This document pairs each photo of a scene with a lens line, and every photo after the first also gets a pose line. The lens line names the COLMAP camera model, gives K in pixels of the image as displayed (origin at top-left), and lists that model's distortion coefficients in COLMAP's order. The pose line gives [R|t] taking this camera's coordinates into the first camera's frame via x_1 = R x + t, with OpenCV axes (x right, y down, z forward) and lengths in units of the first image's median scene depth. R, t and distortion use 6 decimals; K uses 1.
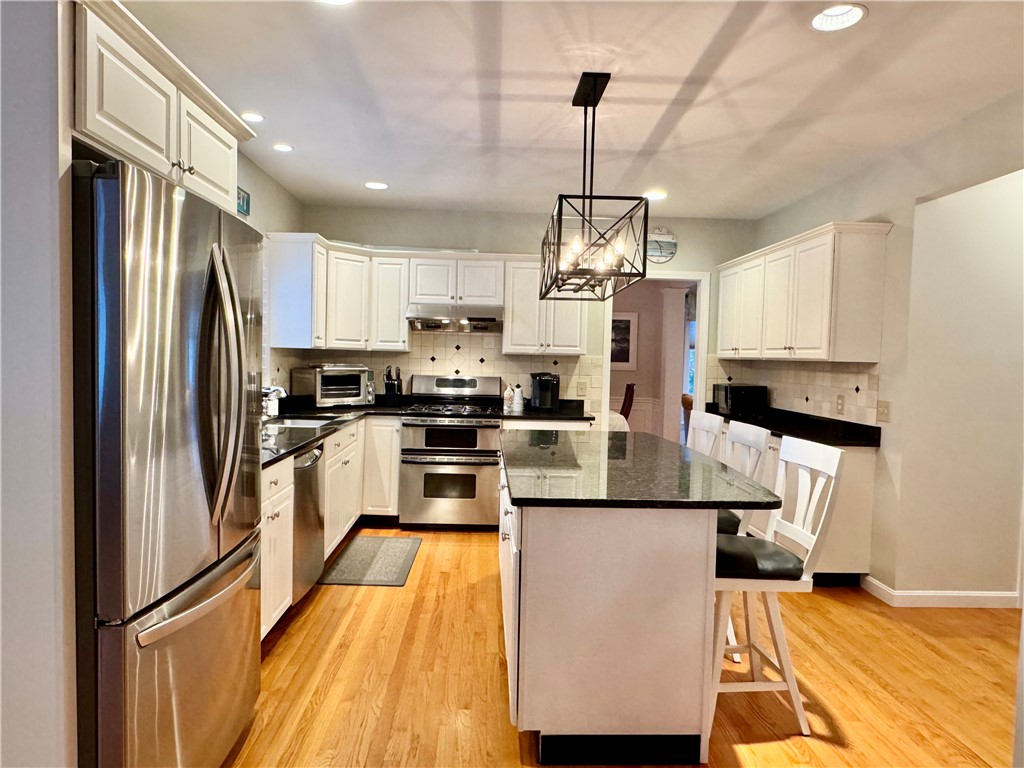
lens RADIAL K [[654.8, 0, 512.0], [0, 654.8, 384.0], [0, 0, 1]] dist [-0.002332, 0.000216]
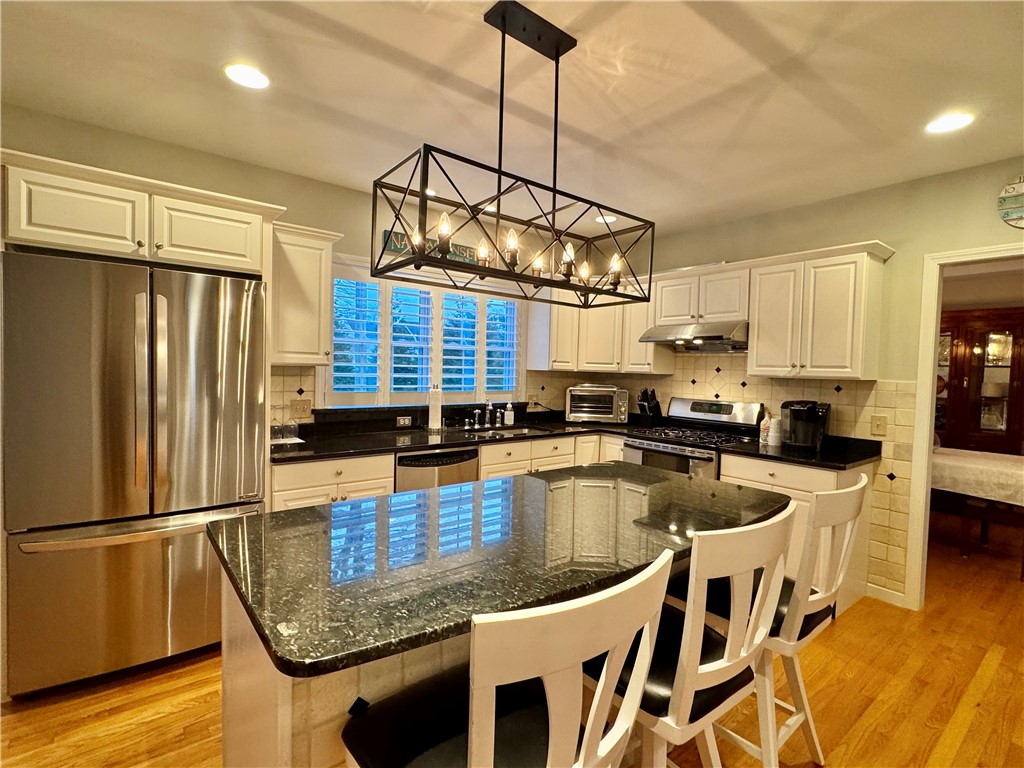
lens RADIAL K [[494.2, 0, 512.0], [0, 494.2, 384.0], [0, 0, 1]] dist [-0.001902, -0.000014]
pose [[0.588504, 0.016655, -0.808323, 0.331358], [-0.046533, 0.998828, -0.013299, -0.013459], [0.807154, 0.045440, 0.588590, 0.373449]]
